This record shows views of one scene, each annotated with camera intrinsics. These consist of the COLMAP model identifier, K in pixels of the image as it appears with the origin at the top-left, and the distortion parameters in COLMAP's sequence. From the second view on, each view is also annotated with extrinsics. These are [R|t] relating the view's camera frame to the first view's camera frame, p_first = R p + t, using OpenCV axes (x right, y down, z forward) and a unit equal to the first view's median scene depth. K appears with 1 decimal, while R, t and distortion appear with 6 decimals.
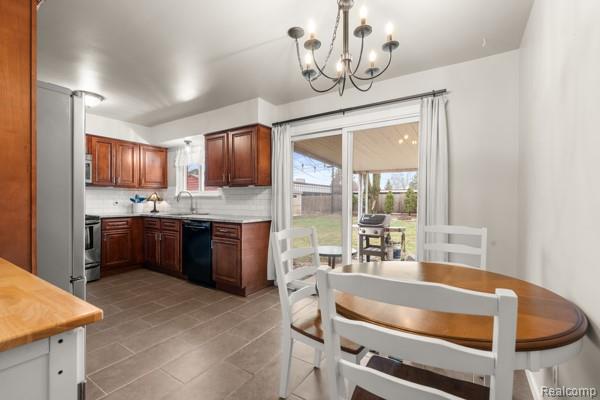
lens RADIAL K [[266.8, 0, 298.9], [0, 266.8, 202.5], [0, 0, 1]] dist [-0.000444, 0.000599]
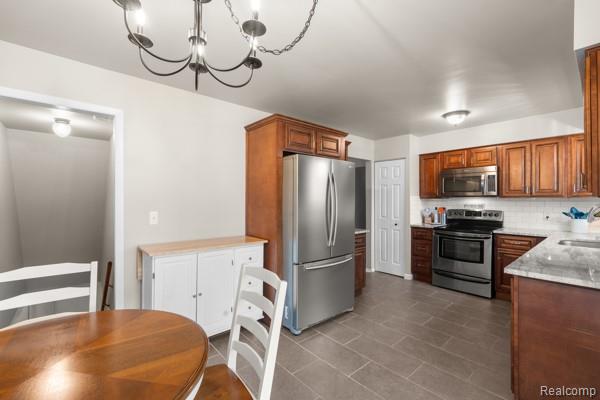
lens RADIAL K [[266.8, 0, 302.0], [0, 266.8, 199.0], [0, 0, 1]] dist [-0.000444, 0.000599]
pose [[-0.267052, -0.008508, -0.963645, 0.304773], [-0.007848, 0.999947, -0.006654, -0.046181], [0.963650, 0.005786, -0.267104, 0.560922]]
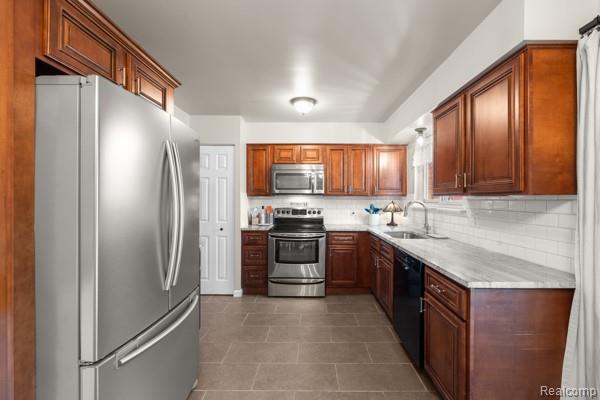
lens RADIAL K [[266.8, 0, 310.3], [0, 266.8, 199.7], [0, 0, 1]] dist [-0.000444, 0.000599]
pose [[0.546917, 0.001335, -0.837186, 0.006143], [-0.006752, 0.999973, -0.002817, -0.045616], [0.837159, 0.007193, 0.546912, 0.410472]]
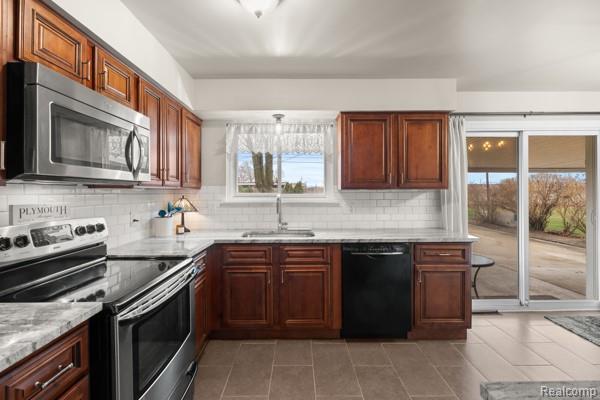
lens RADIAL K [[266.8, 0, 300.7], [0, 266.8, 193.6], [0, 0, 1]] dist [-0.000444, 0.000599]
pose [[0.833508, -0.007798, 0.552453, -0.771553], [0.012758, 0.999905, -0.005135, -0.045014], [-0.552360, 0.011329, 0.833528, 0.480217]]
